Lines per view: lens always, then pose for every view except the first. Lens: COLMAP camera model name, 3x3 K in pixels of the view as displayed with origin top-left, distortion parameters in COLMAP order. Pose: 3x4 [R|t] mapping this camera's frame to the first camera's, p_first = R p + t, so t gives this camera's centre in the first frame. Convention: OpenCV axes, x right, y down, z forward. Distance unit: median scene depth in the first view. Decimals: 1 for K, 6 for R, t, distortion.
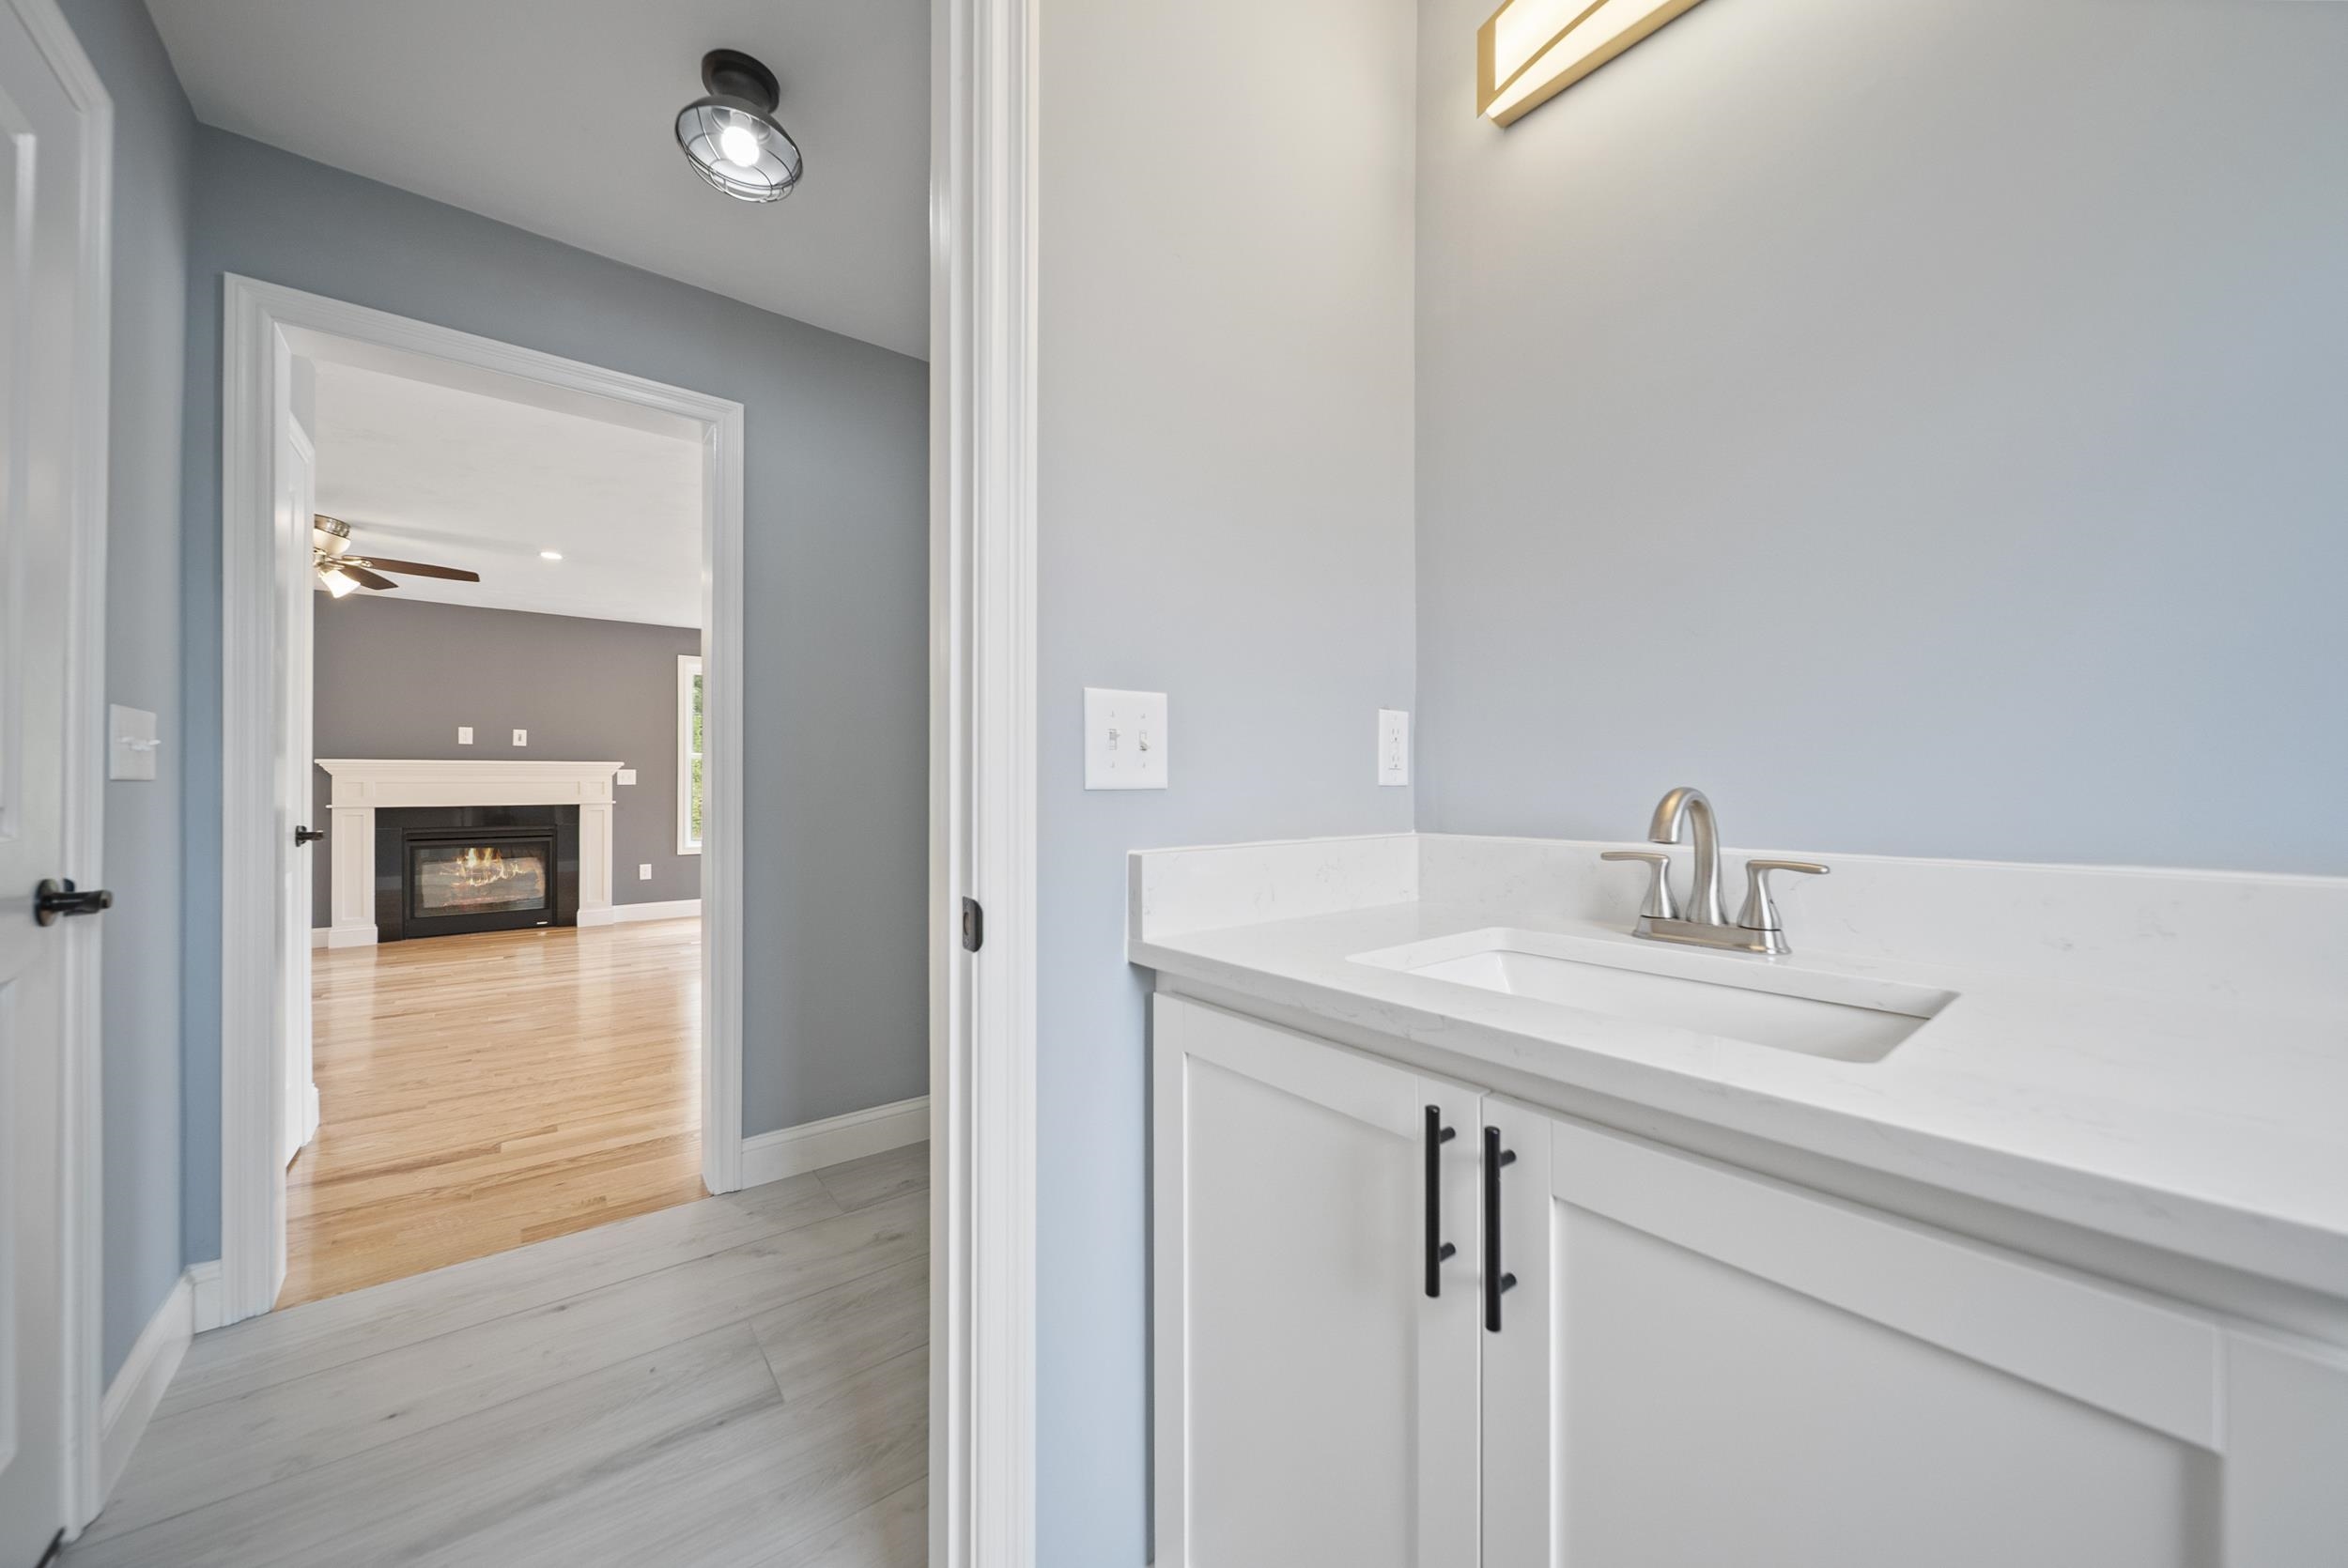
lens RADIAL K [[834.9, 0, 1181.8], [0, 834.9, 785.0], [0, 0, 1]] dist [0.002171, 0.000028]
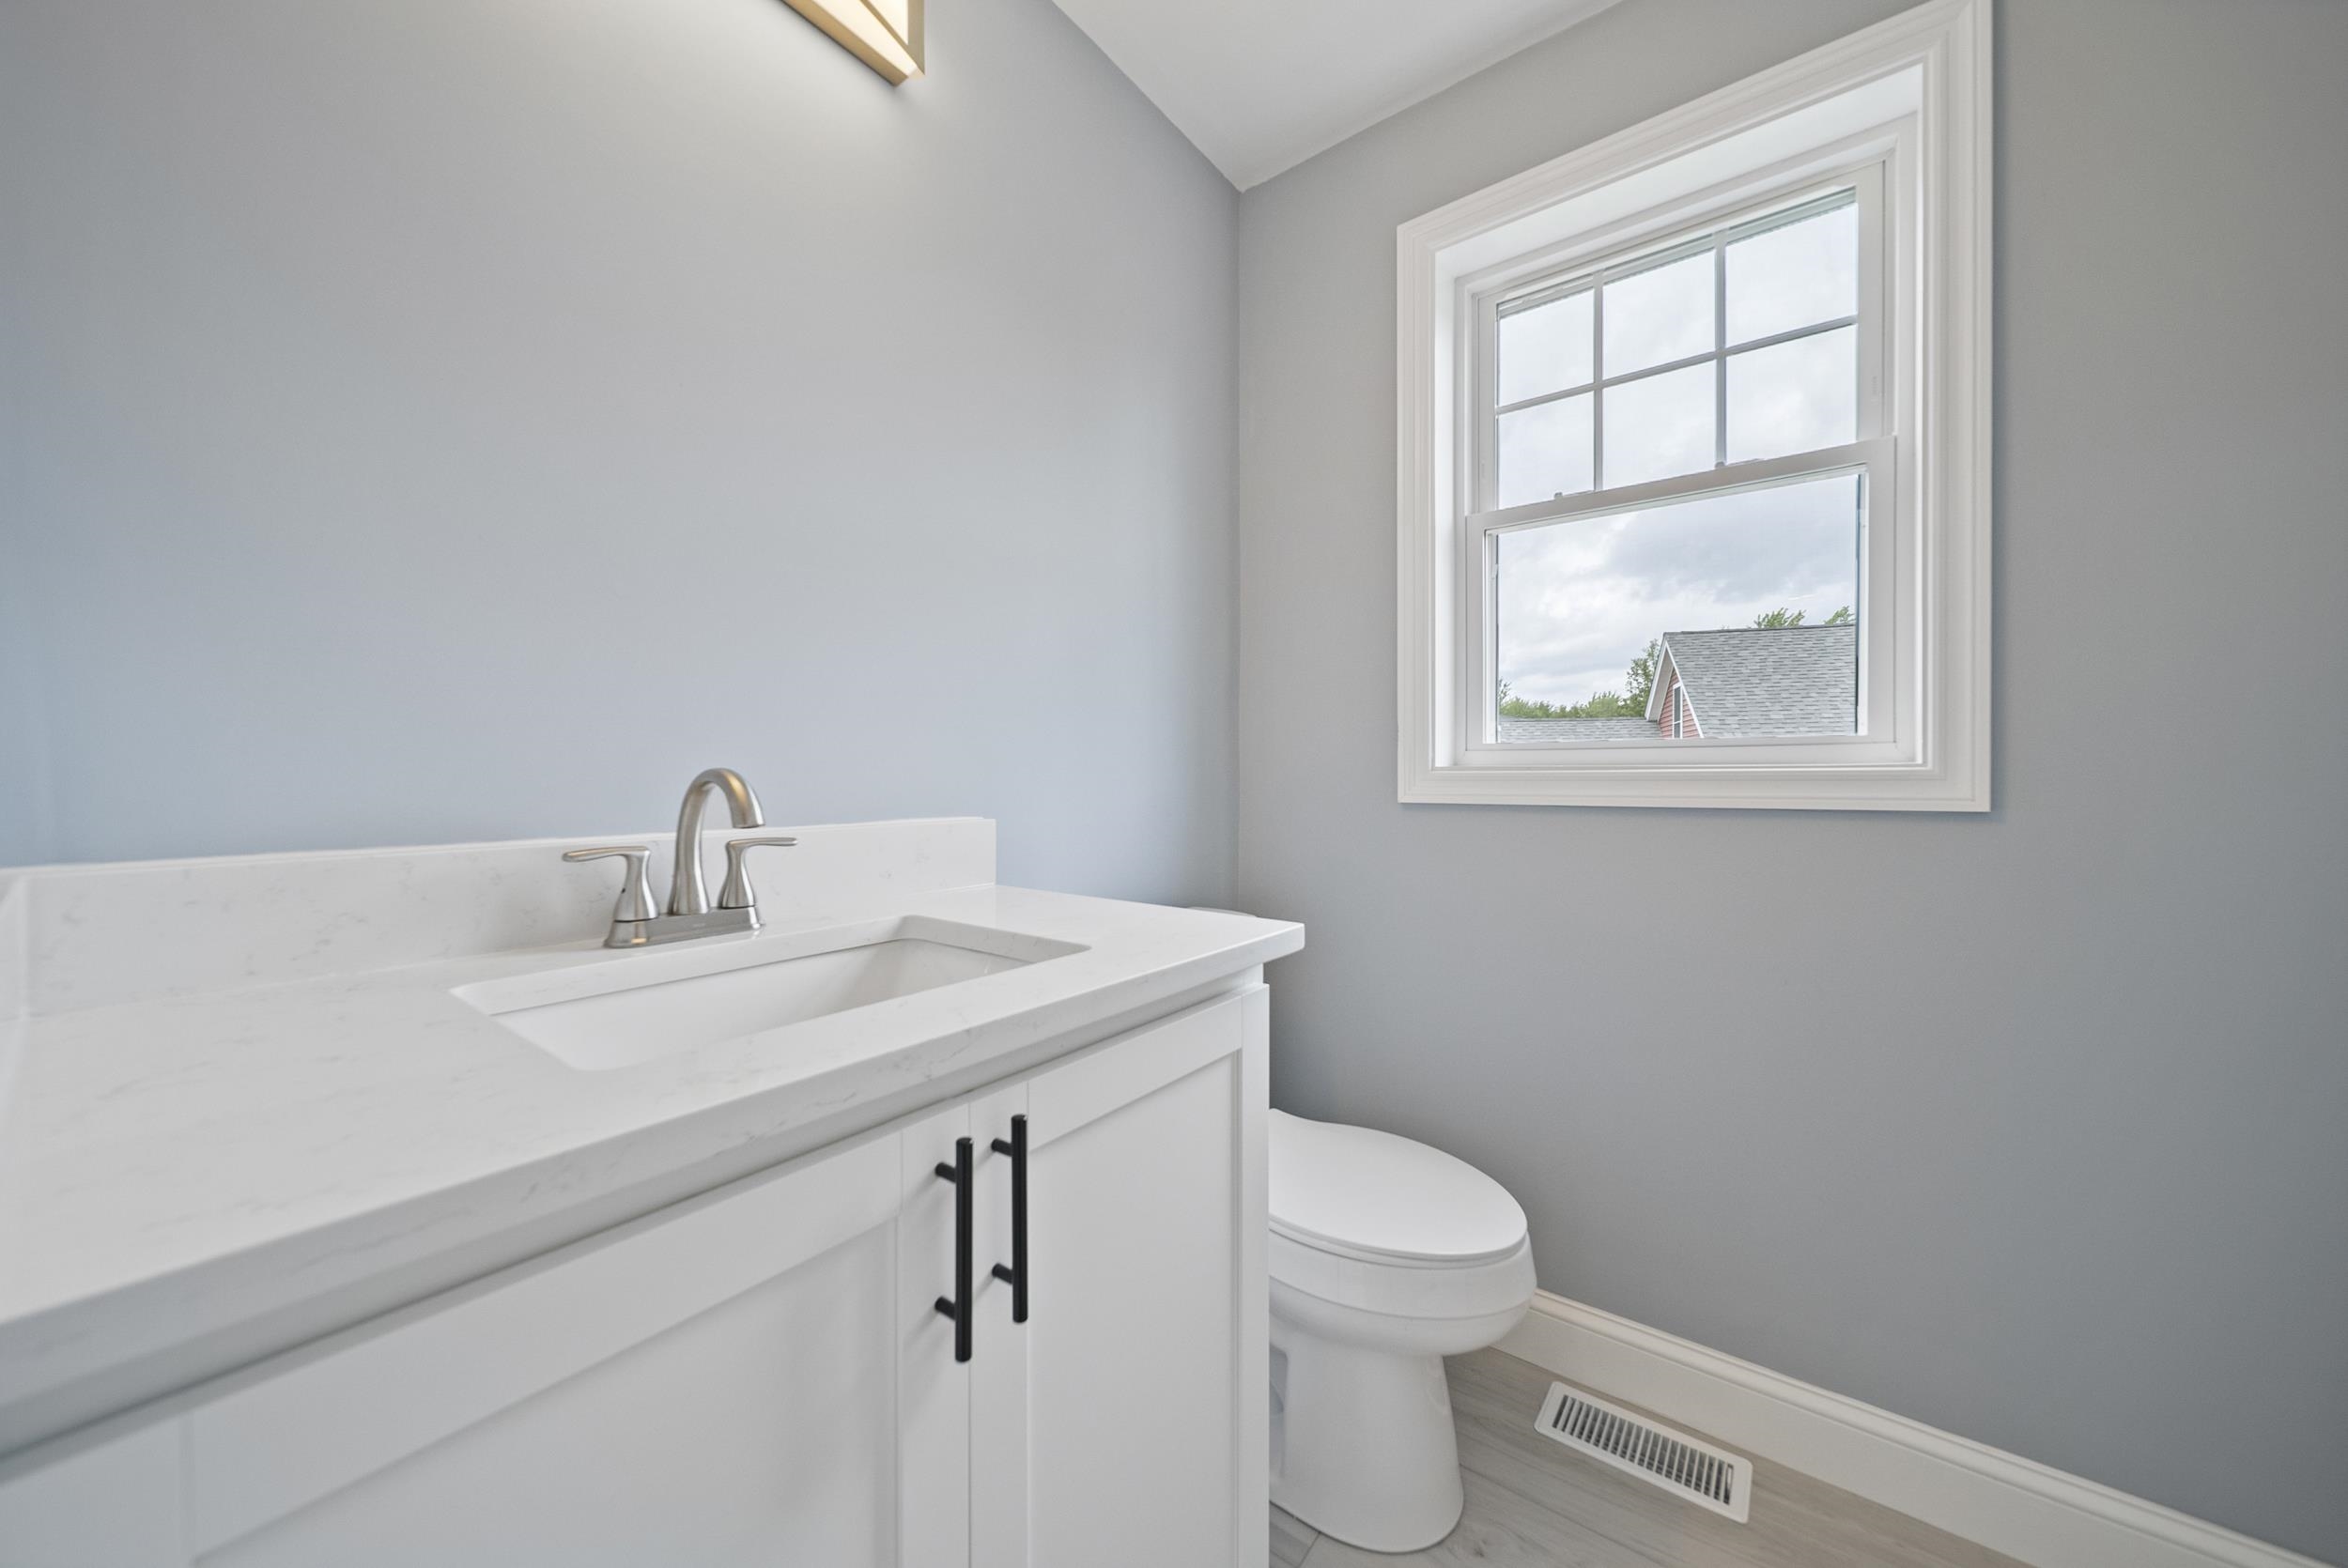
lens RADIAL K [[834.9, 0, 1177.2], [0, 834.9, 784.4], [0, 0, 1]] dist [0.002171, 0.000028]
pose [[-0.249495, -0.010942, 0.968314, -0.424214], [-0.004395, 0.999939, 0.010167, 0.010166], [-0.968366, -0.001719, -0.249527, 0.741423]]
